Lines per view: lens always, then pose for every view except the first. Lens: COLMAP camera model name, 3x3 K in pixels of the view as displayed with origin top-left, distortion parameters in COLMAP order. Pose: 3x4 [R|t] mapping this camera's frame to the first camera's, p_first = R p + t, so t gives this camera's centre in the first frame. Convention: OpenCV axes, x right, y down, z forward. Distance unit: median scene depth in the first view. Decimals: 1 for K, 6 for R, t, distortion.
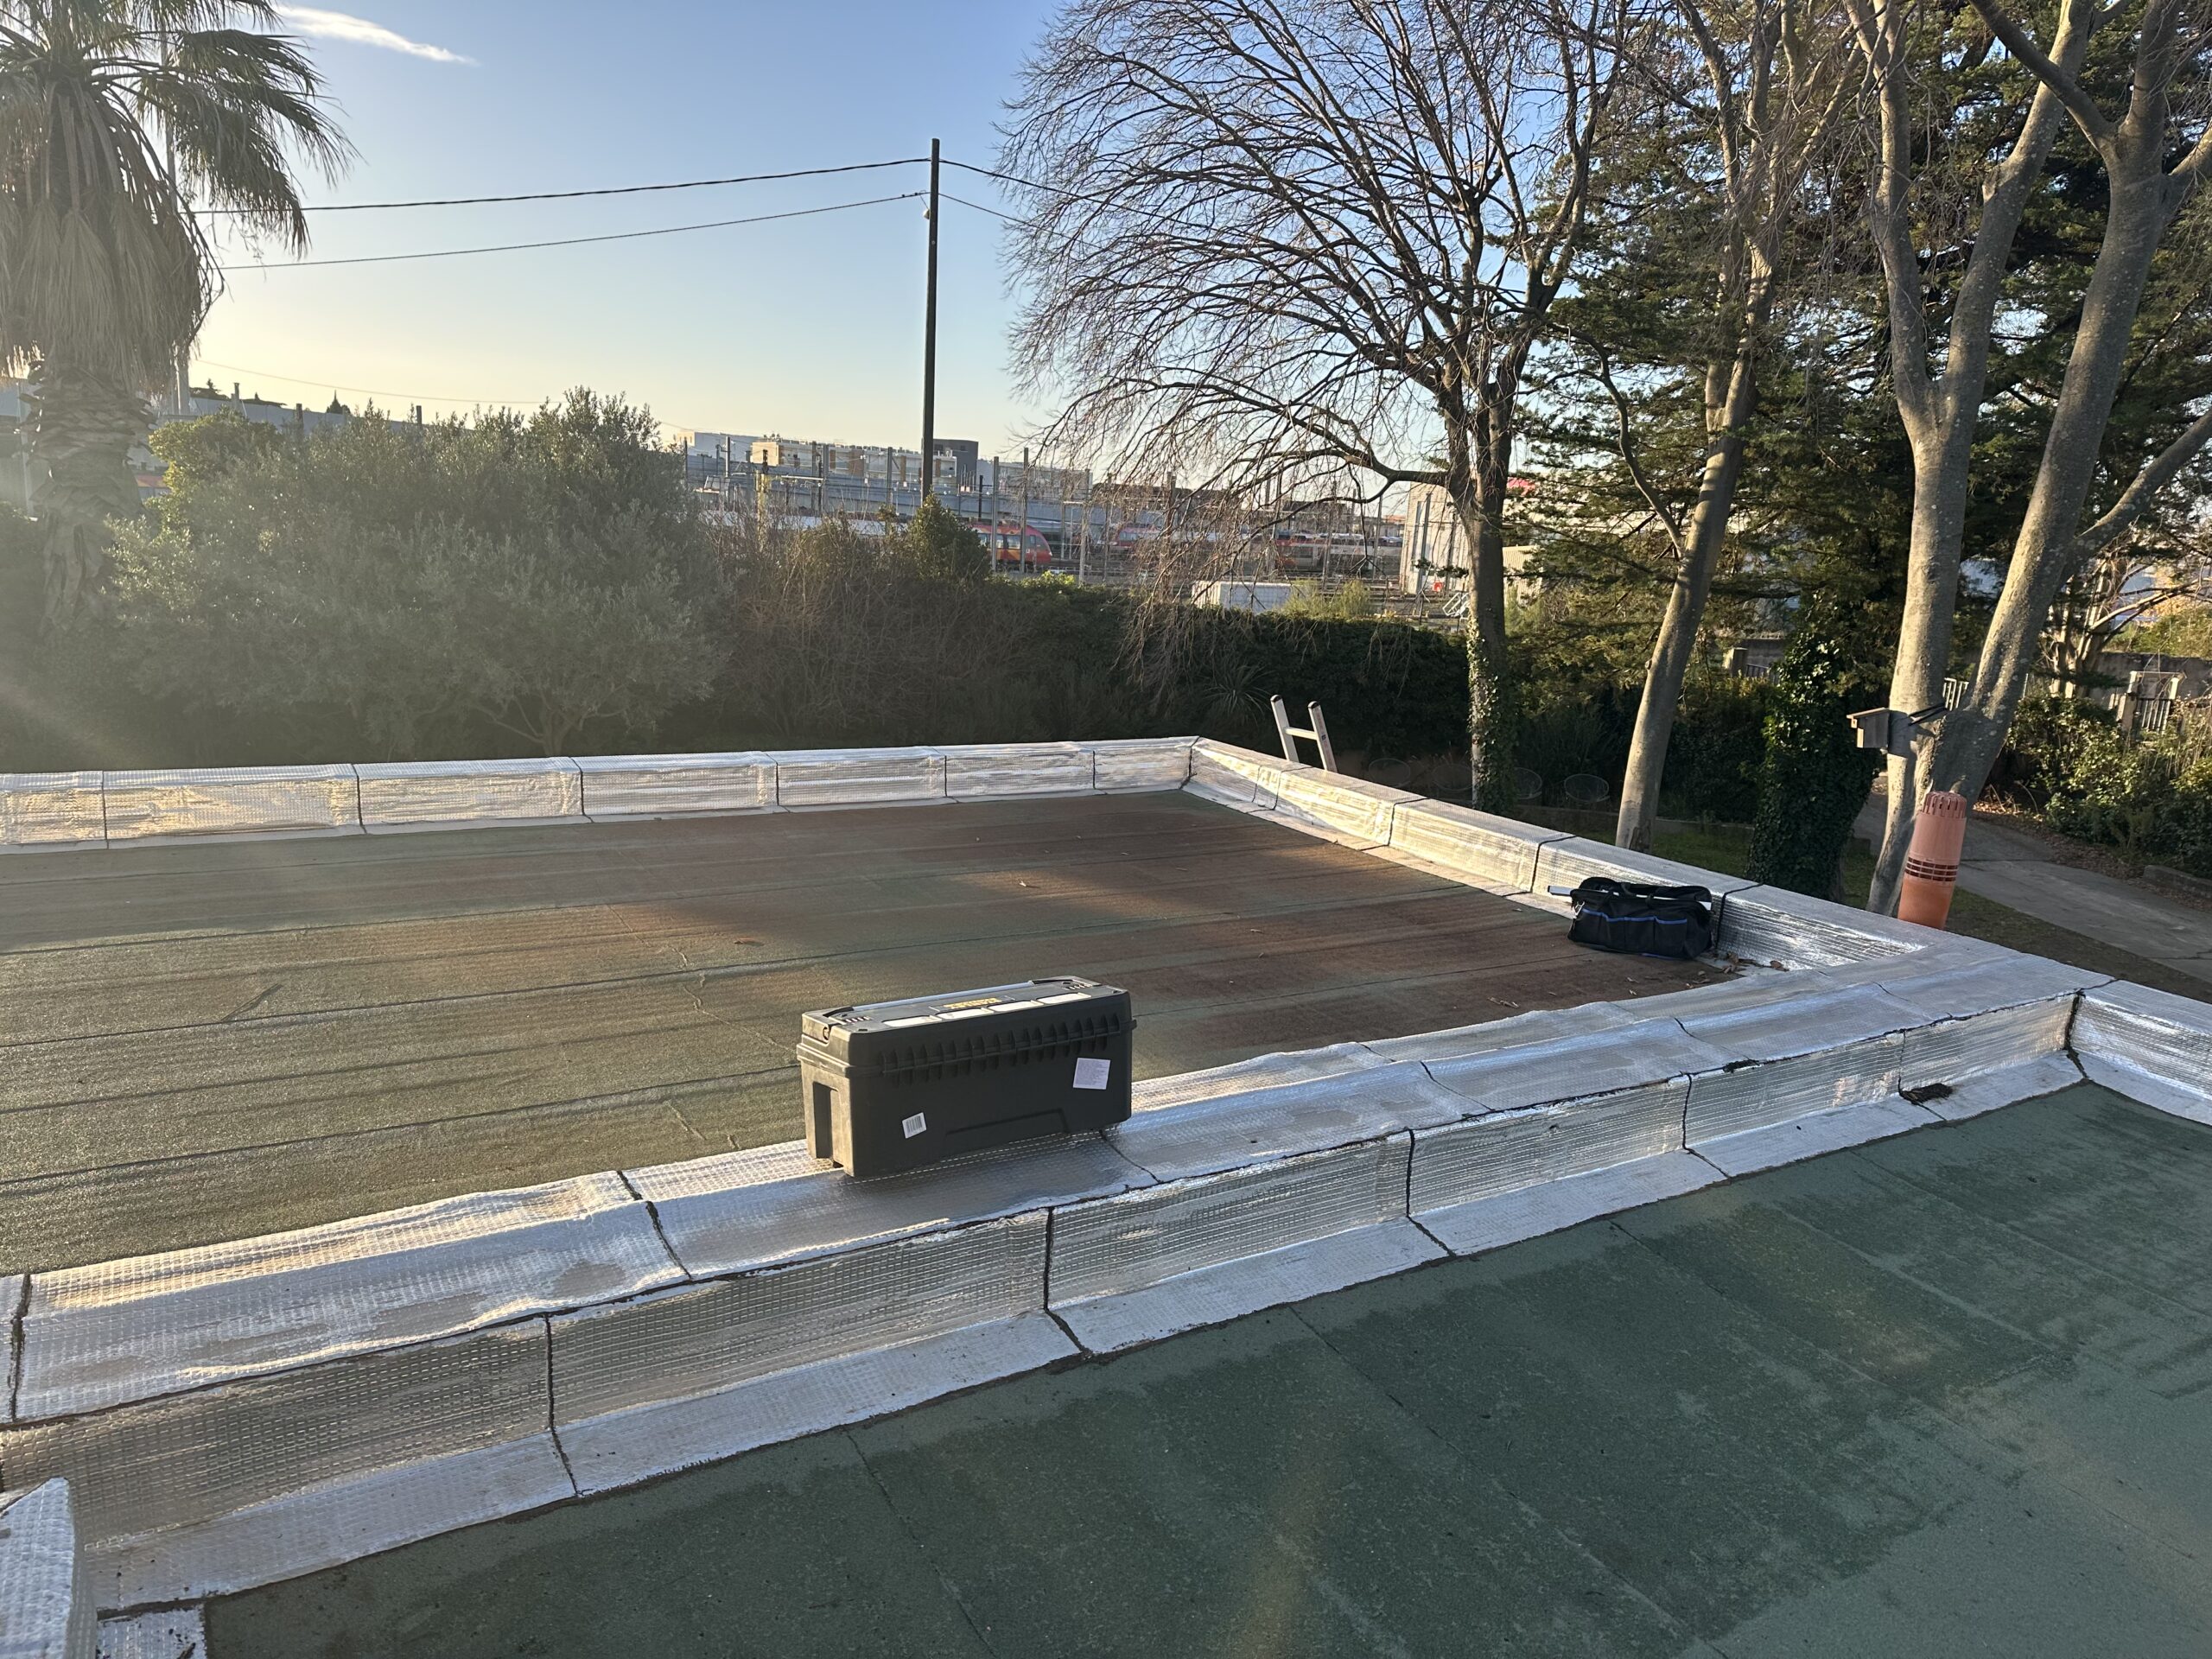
lens RADIAL K [[1564.3, 0, 1120.5], [0, 1564.3, 806.1], [0, 0, 1]] dist [0.028638, -0.006053]
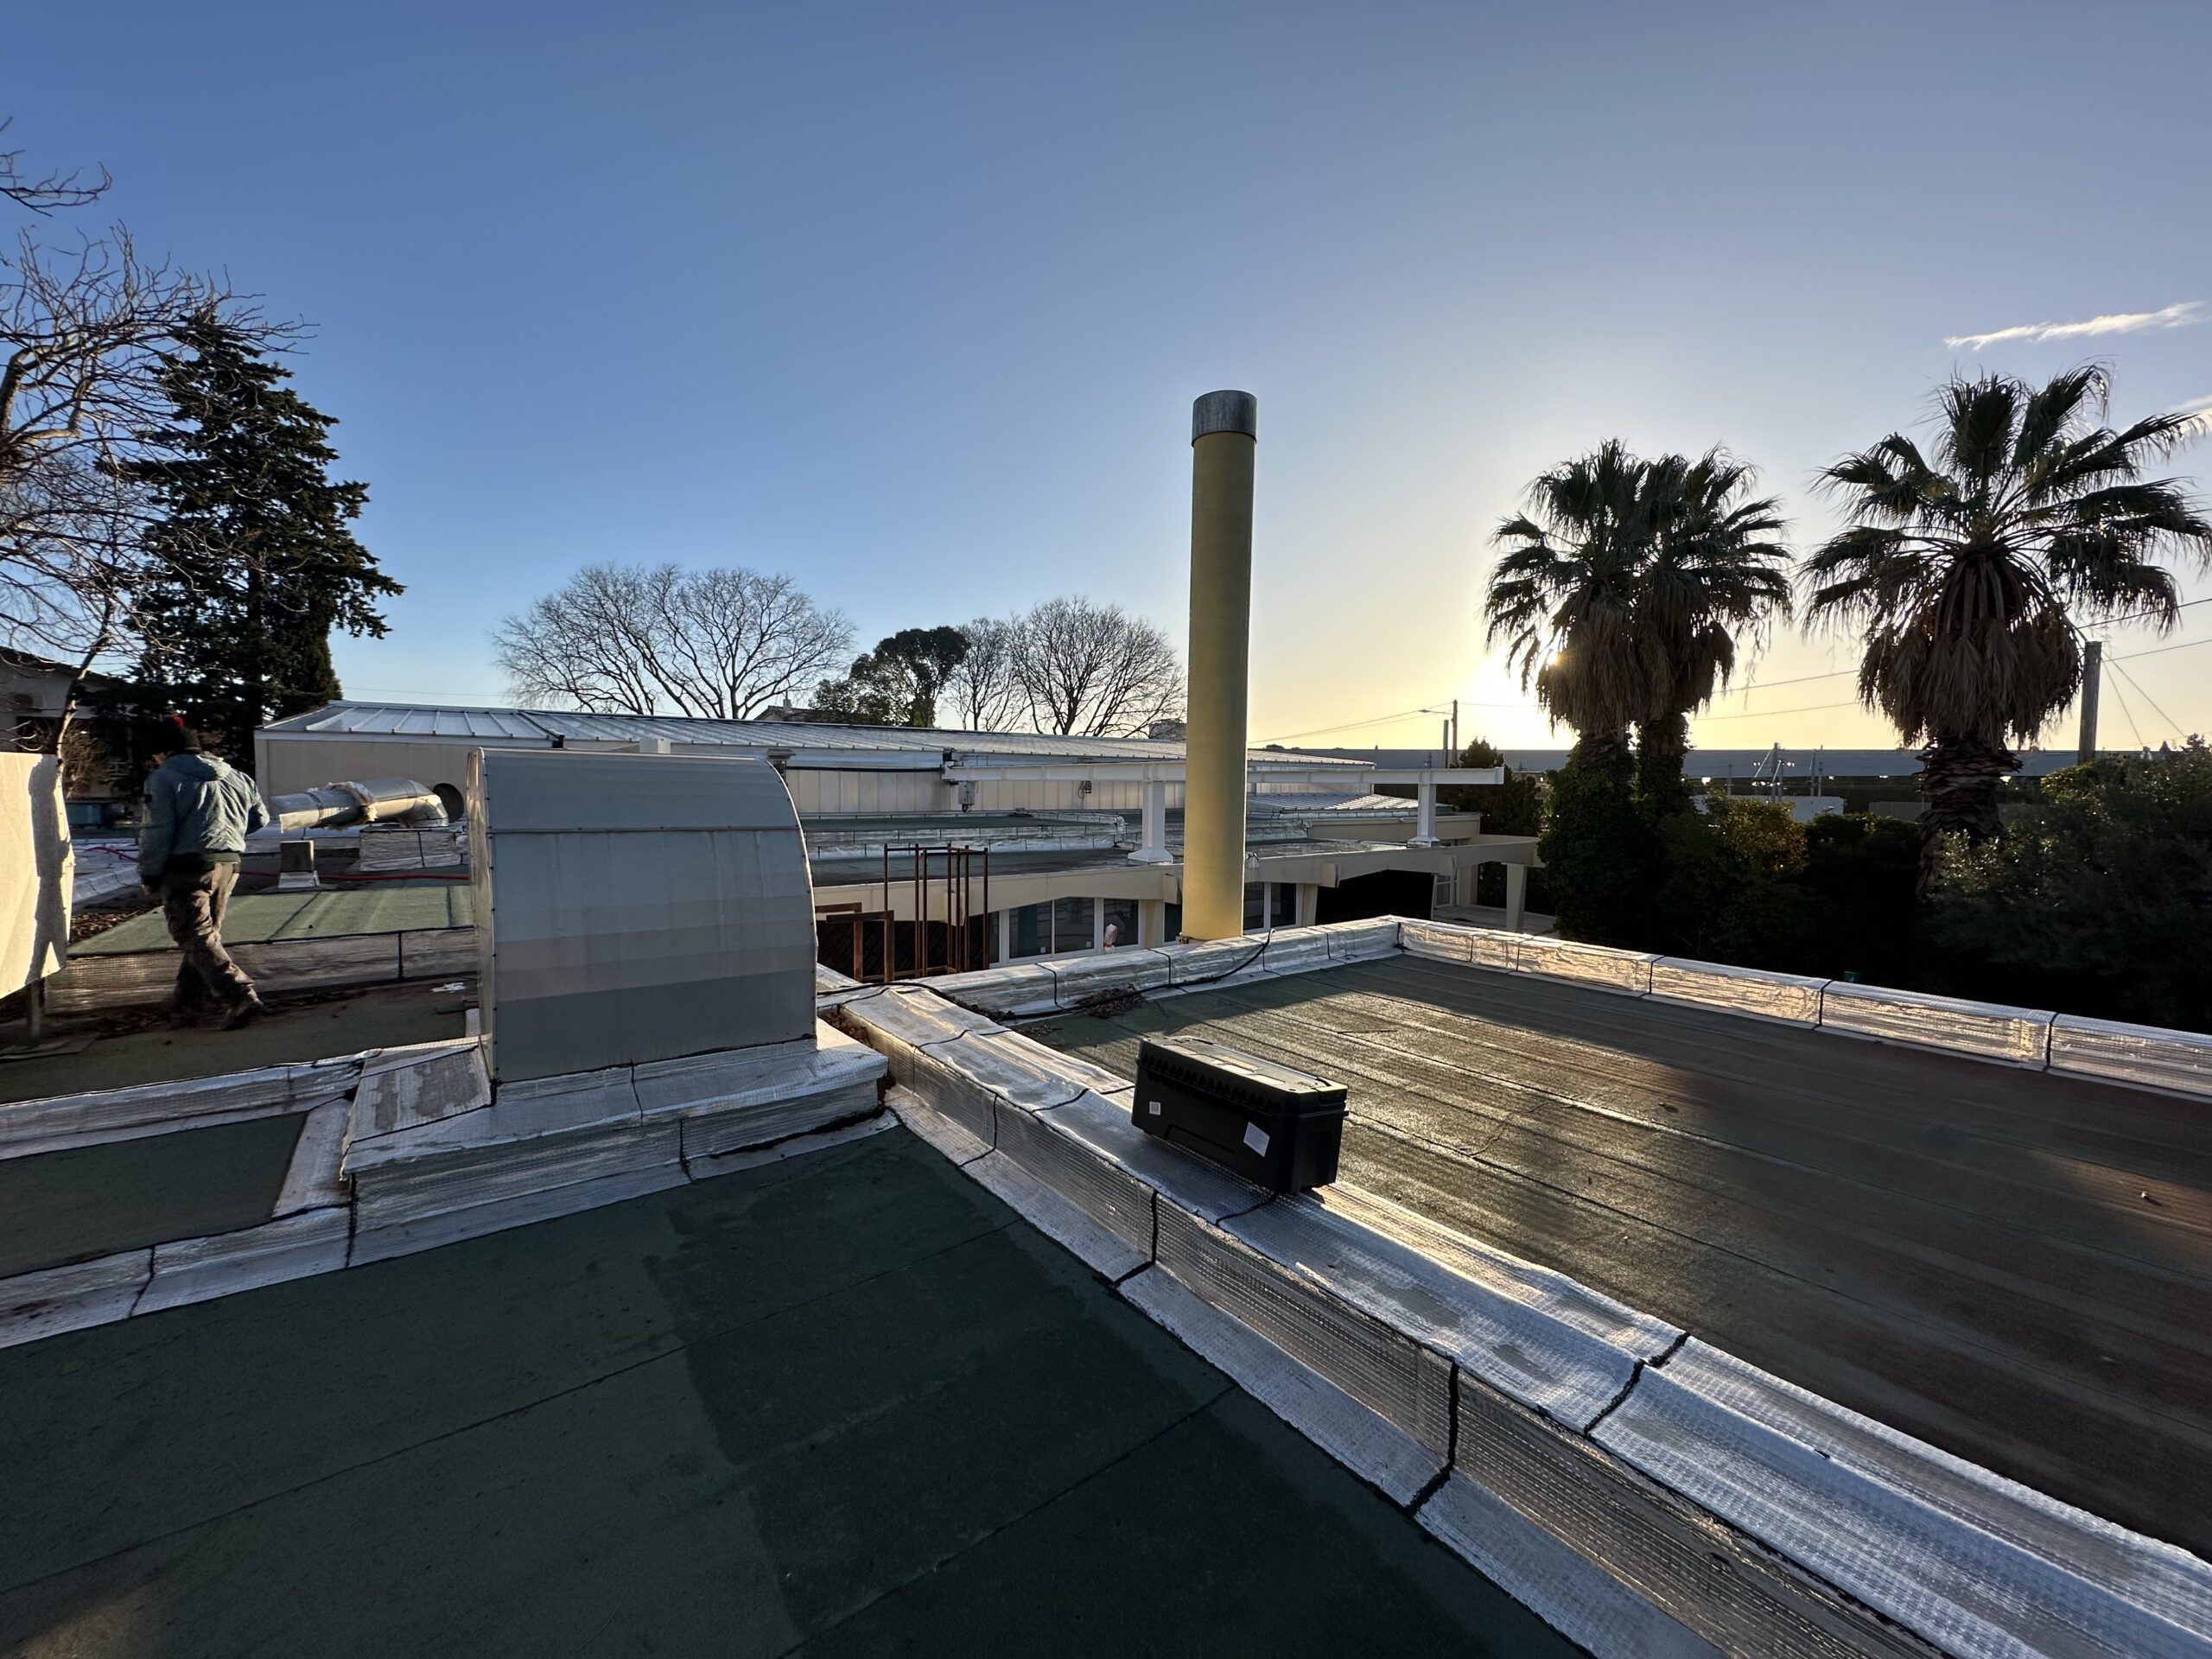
lens RADIAL K [[893.3, 0, 1106.1], [0, 893.3, 840.9], [0, 0, 1]] dist [0.002614, 0.000107]
pose [[0.070885, 0.004654, -0.997474, 0.182287], [-0.193694, 0.981019, -0.009187, -0.011981], [0.978498, 0.193856, 0.070441, 0.189387]]
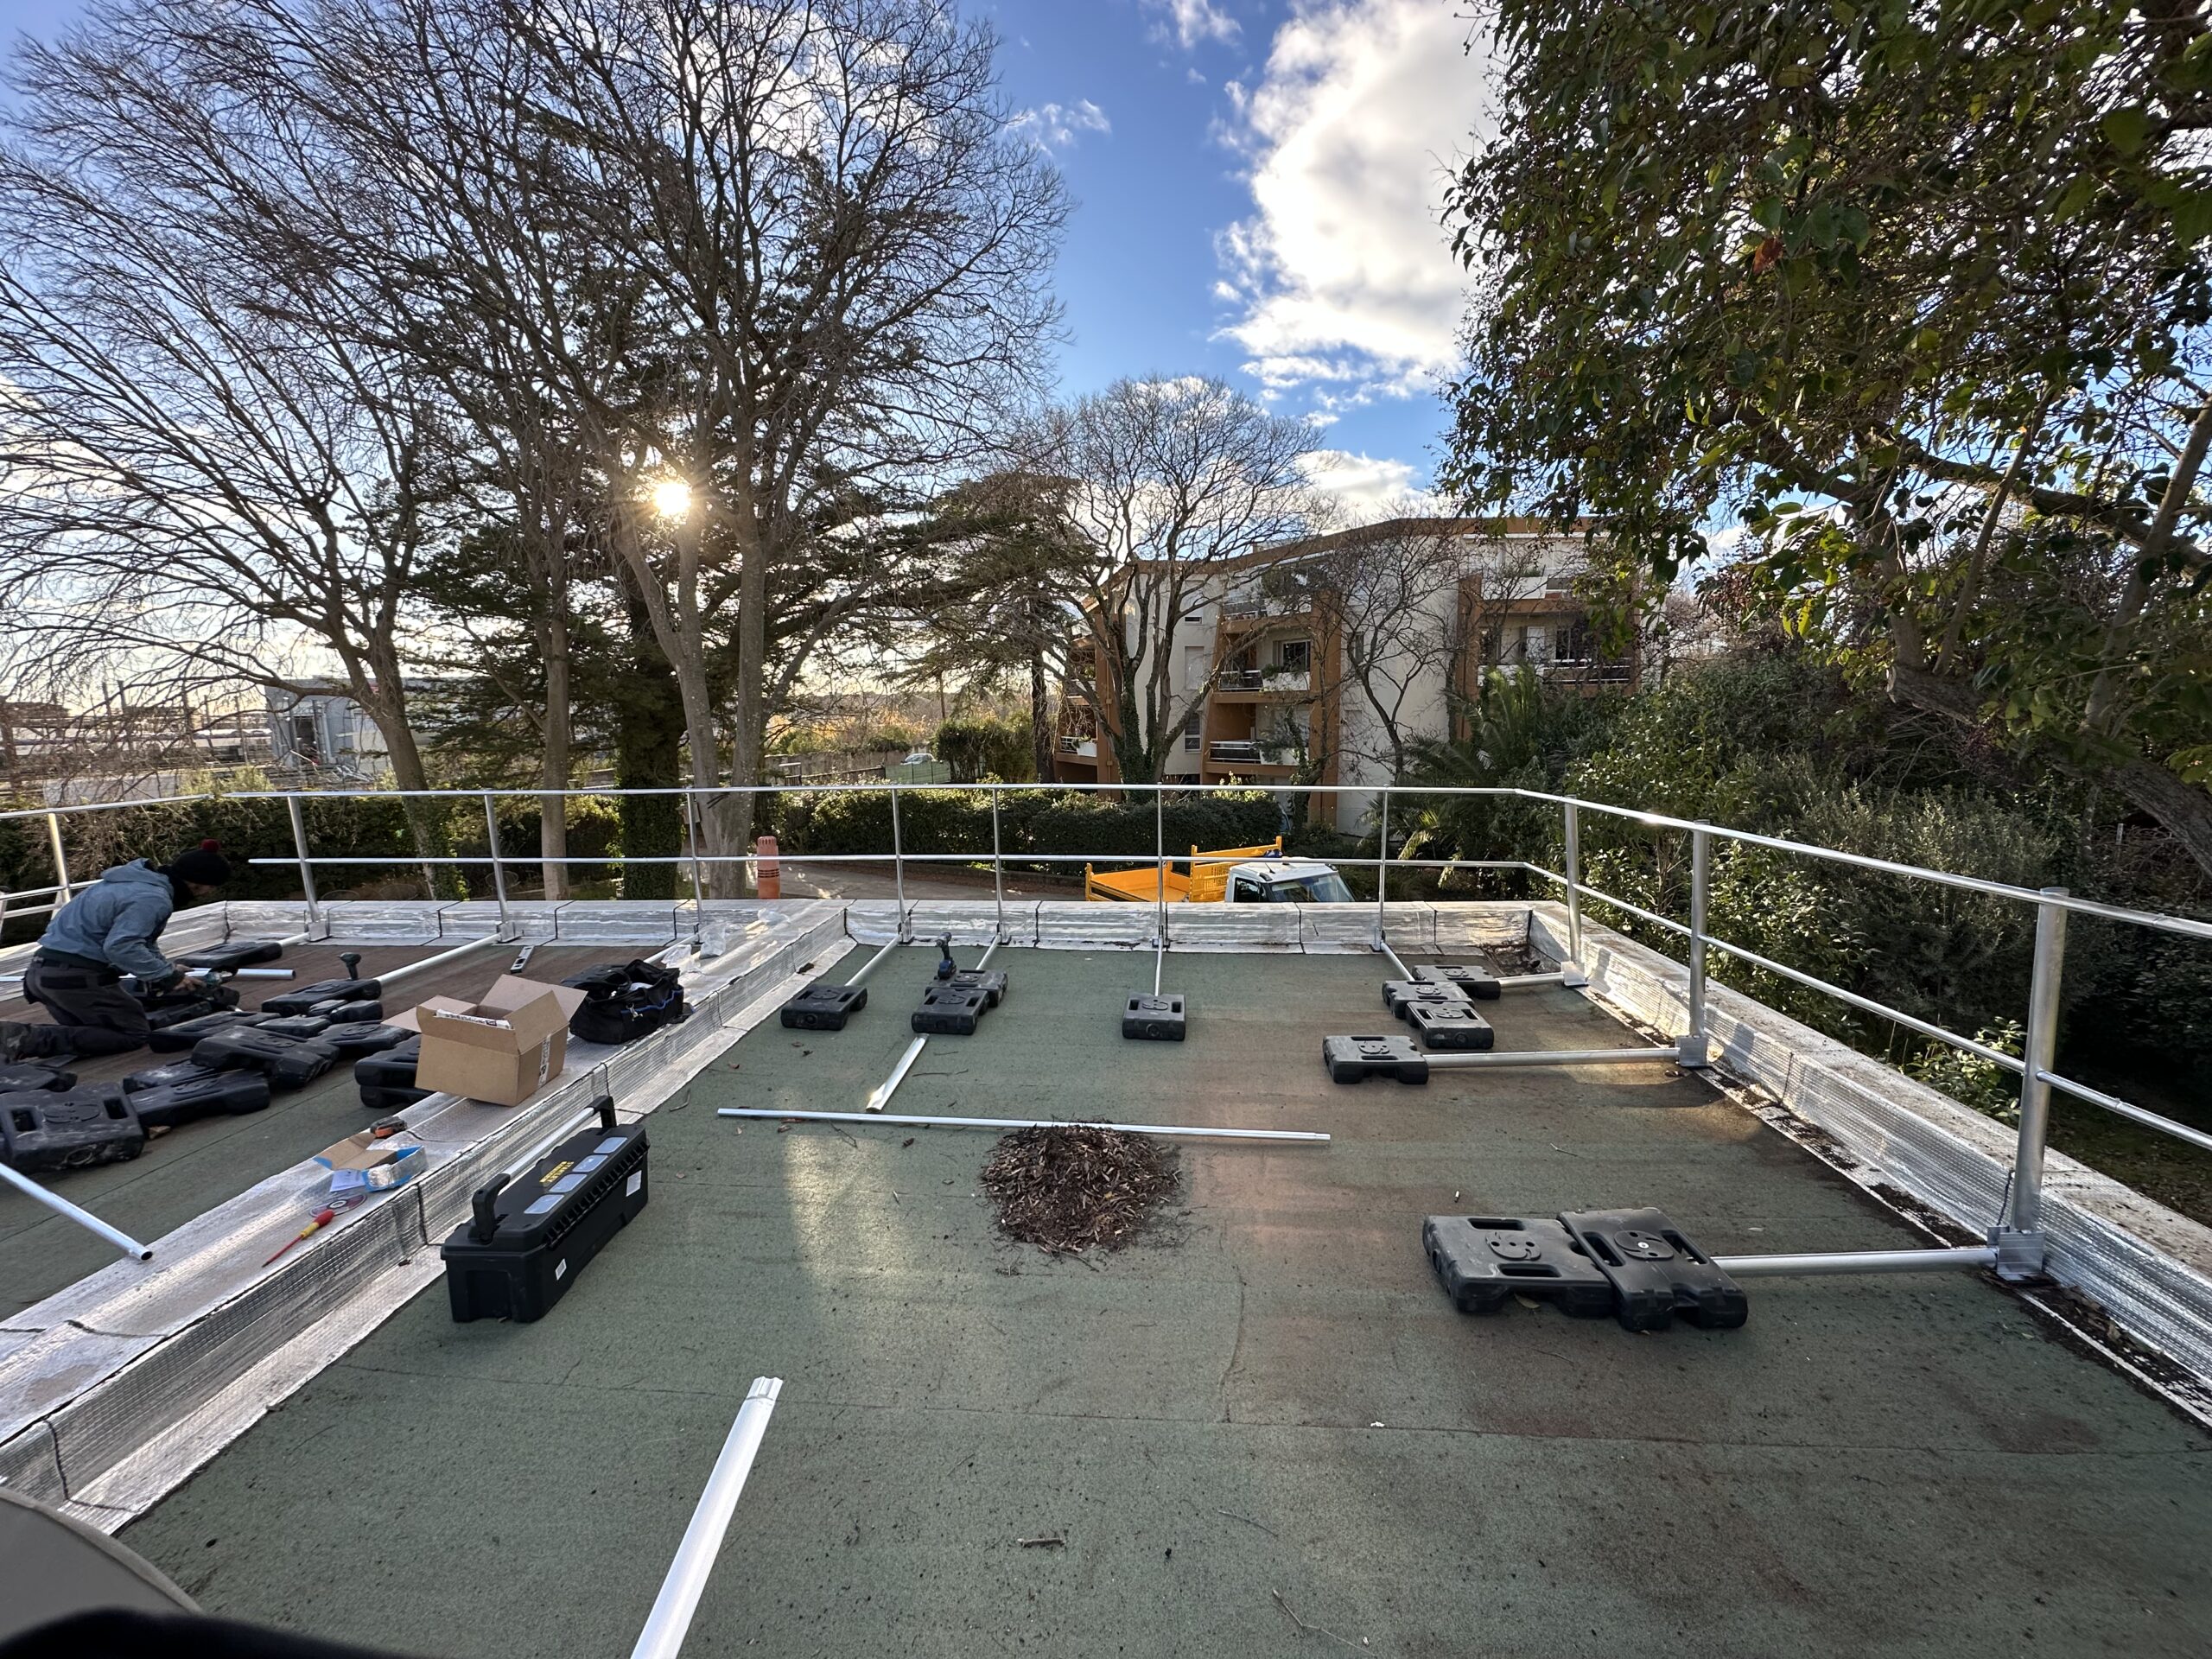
lens RADIAL K [[893.3, 0, 1101.5], [0, 893.3, 826.7], [0, 0, 1]] dist [0.002614, 0.000107]
pose [[0.582209, -0.183845, 0.791981, -0.069573], [0.200657, 0.976458, 0.079159, -0.011196], [-0.787889, 0.112829, 0.605393, -0.046971]]
